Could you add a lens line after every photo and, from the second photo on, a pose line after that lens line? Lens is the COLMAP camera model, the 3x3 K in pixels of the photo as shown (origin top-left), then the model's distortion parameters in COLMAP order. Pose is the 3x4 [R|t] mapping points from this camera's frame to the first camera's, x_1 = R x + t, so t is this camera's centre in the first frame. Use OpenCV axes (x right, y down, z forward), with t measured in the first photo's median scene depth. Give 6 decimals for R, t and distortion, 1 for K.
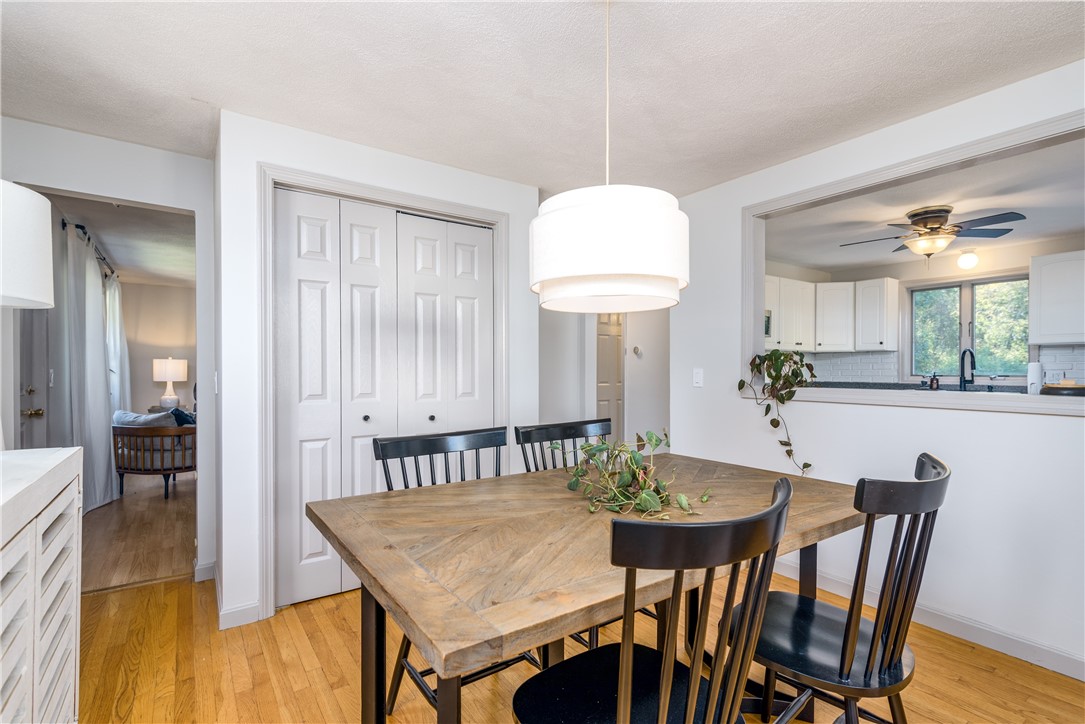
lens RADIAL K [[511.8, 0, 539.2], [0, 511.8, 373.1], [0, 0, 1]] dist [0.003037, 0.000227]
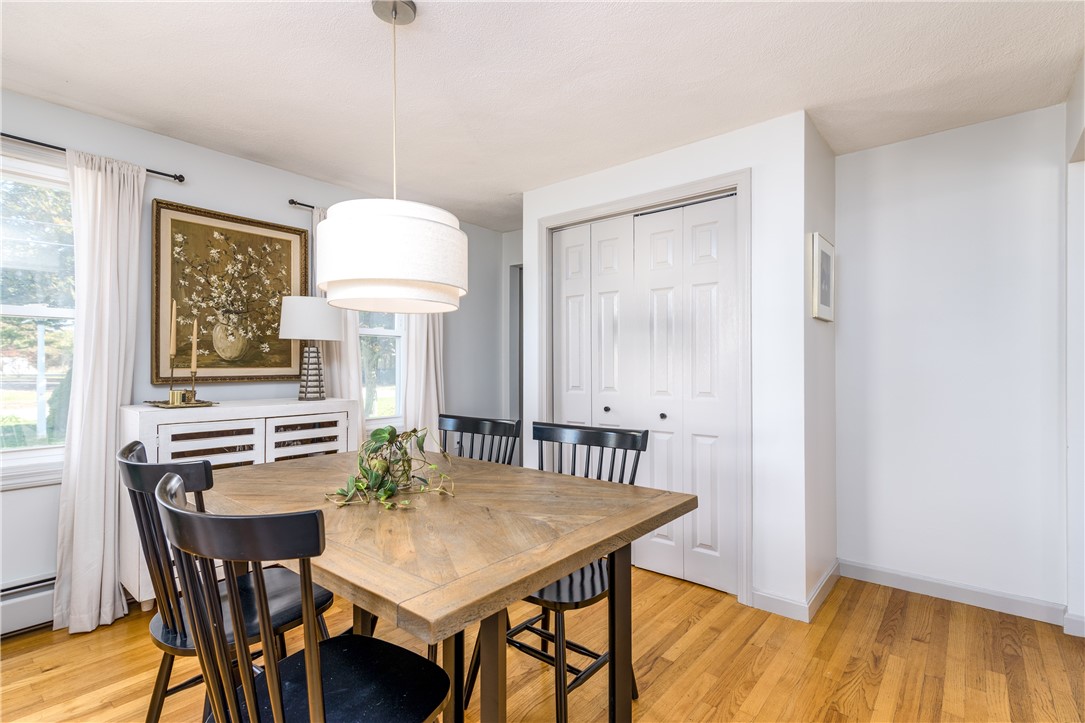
lens RADIAL K [[511.8, 0, 538.7], [0, 511.8, 359.4], [0, 0, 1]] dist [0.003037, 0.000227]
pose [[0.253643, -0.012928, -0.967212, 0.831910], [-0.007531, 0.999854, -0.015339, -0.003668], [0.967269, 0.011174, 0.253508, 0.662546]]
